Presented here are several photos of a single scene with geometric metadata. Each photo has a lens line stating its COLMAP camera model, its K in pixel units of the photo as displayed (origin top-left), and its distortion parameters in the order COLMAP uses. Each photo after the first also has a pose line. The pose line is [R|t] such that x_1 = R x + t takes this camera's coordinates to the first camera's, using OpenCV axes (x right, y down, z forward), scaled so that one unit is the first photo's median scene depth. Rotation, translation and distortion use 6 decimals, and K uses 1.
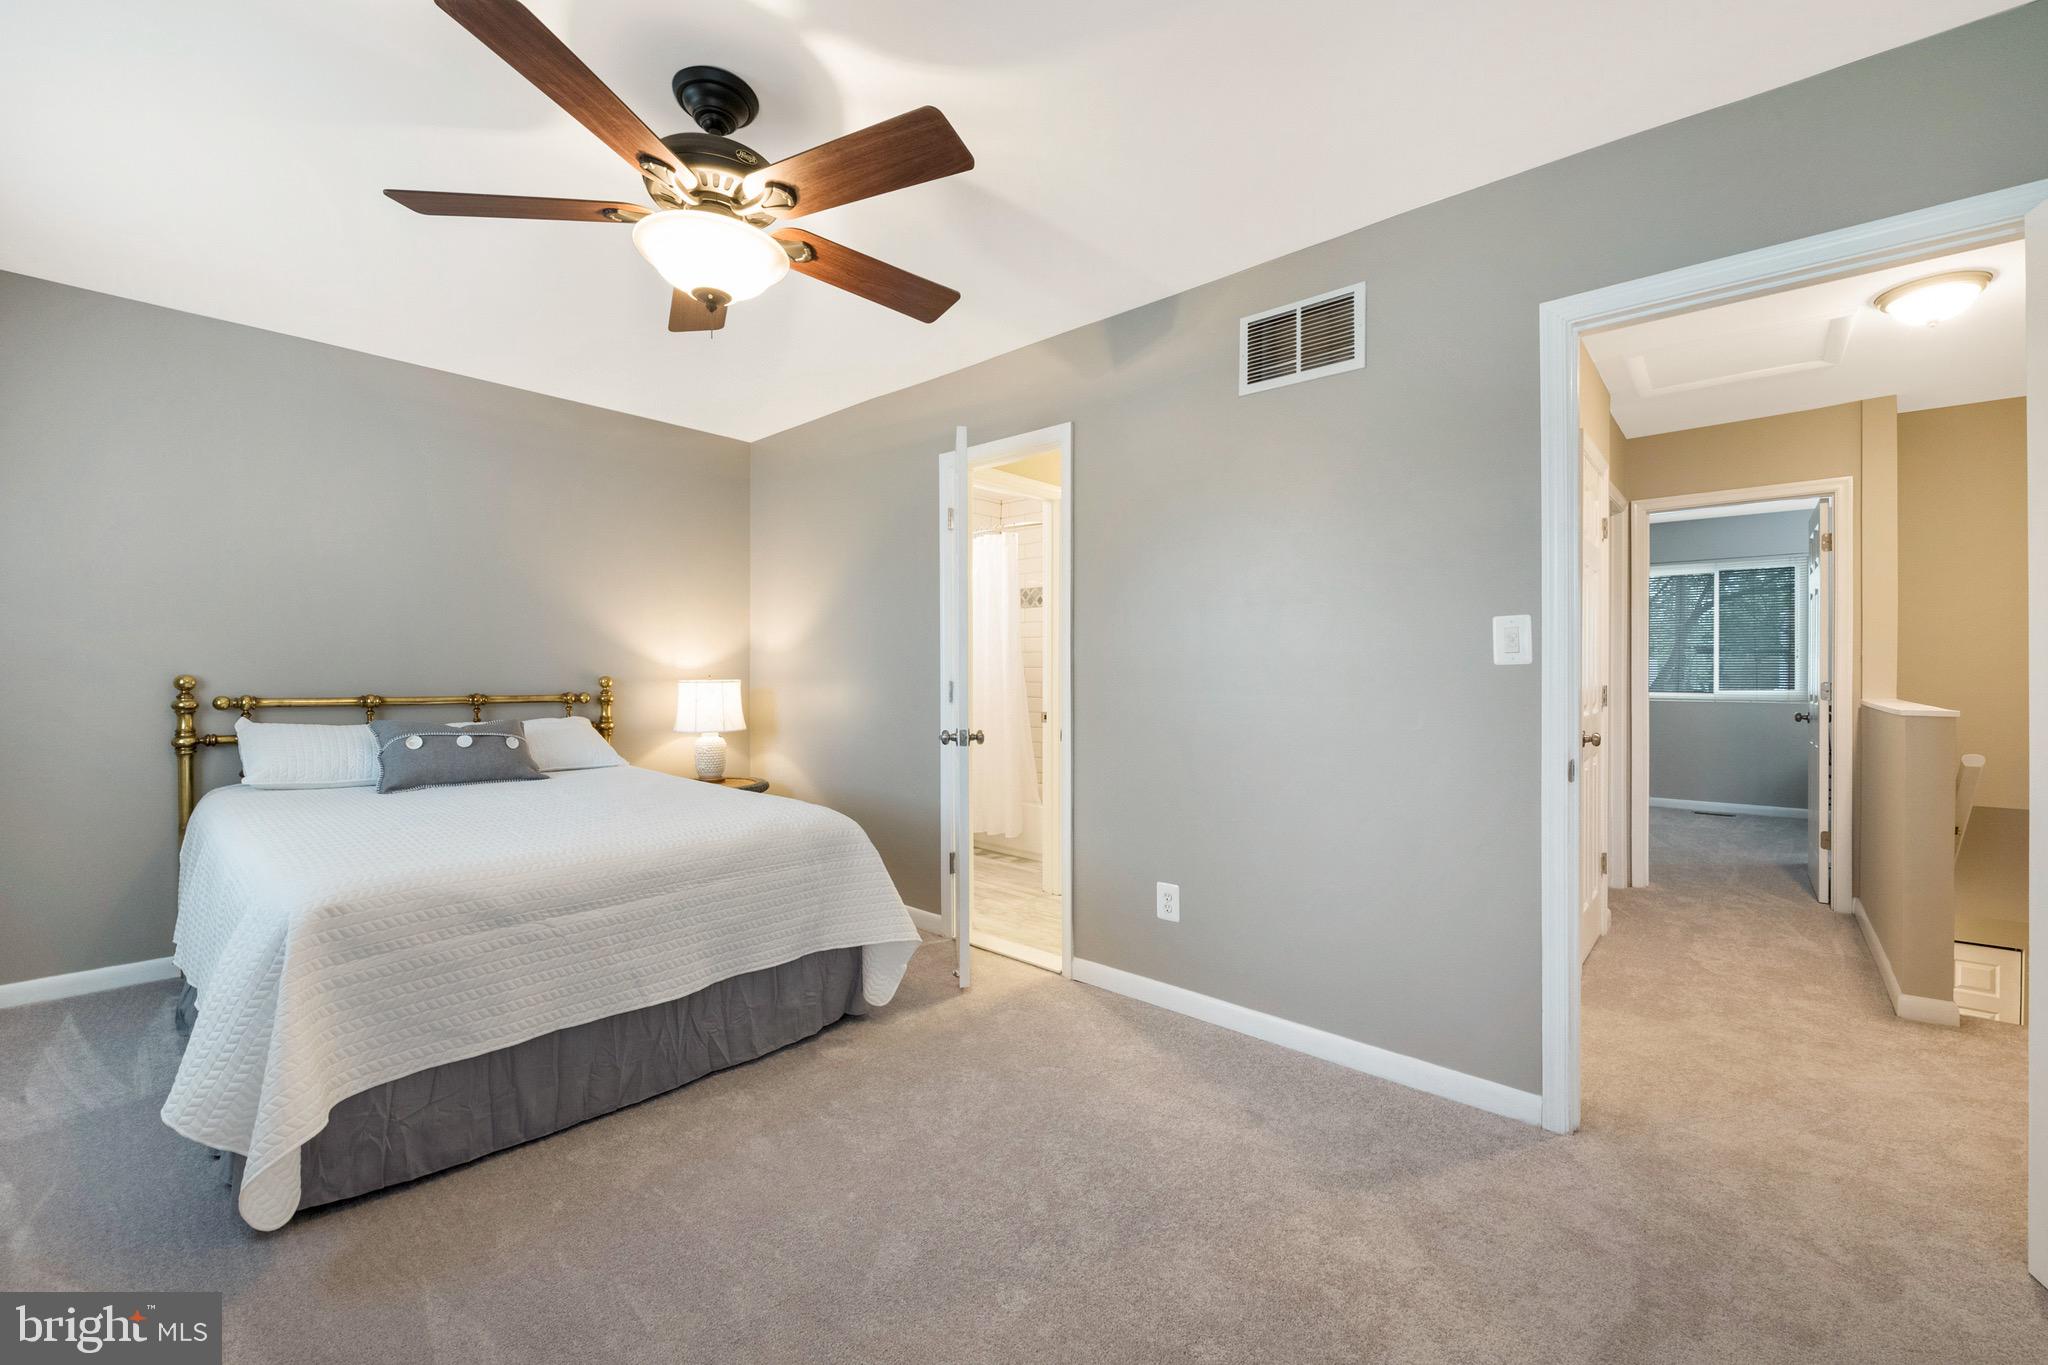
lens RADIAL K [[834.1, 0, 1037.8], [0, 834.1, 679.0], [0, 0, 1]] dist [0.000024, -0.000141]
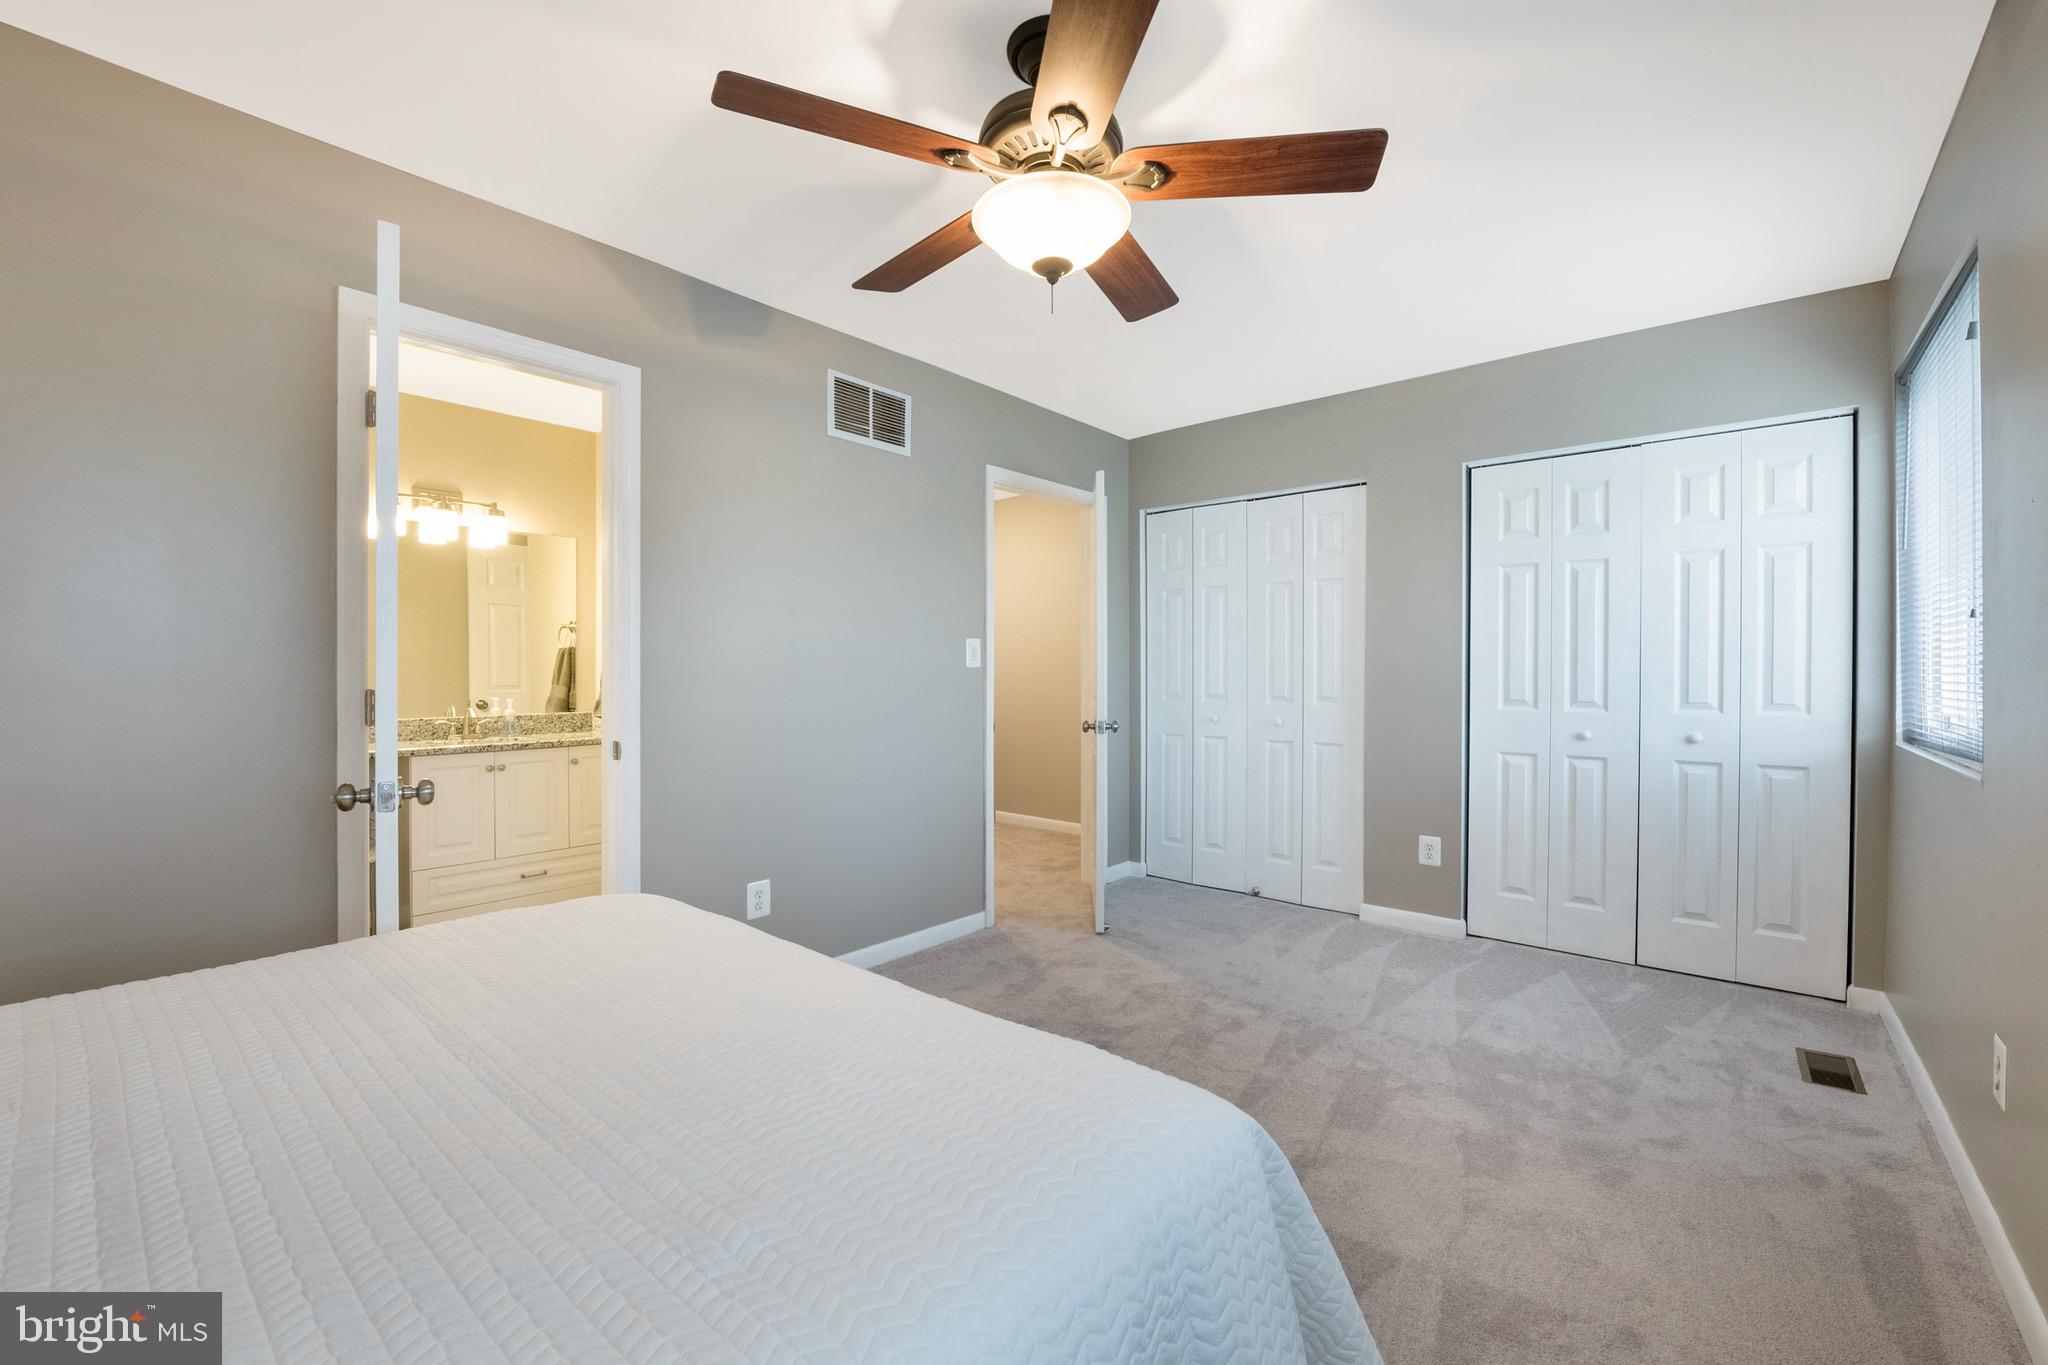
lens RADIAL K [[834.1, 0, 1037.8], [0, 834.1, 679.0], [0, 0, 1]] dist [0.000024, -0.000141]
pose [[-0.022109, -0.017550, 0.999602, -0.861222], [0.011870, 0.999771, 0.017816, -0.016919], [-0.999685, 0.012260, -0.021896, 0.685709]]
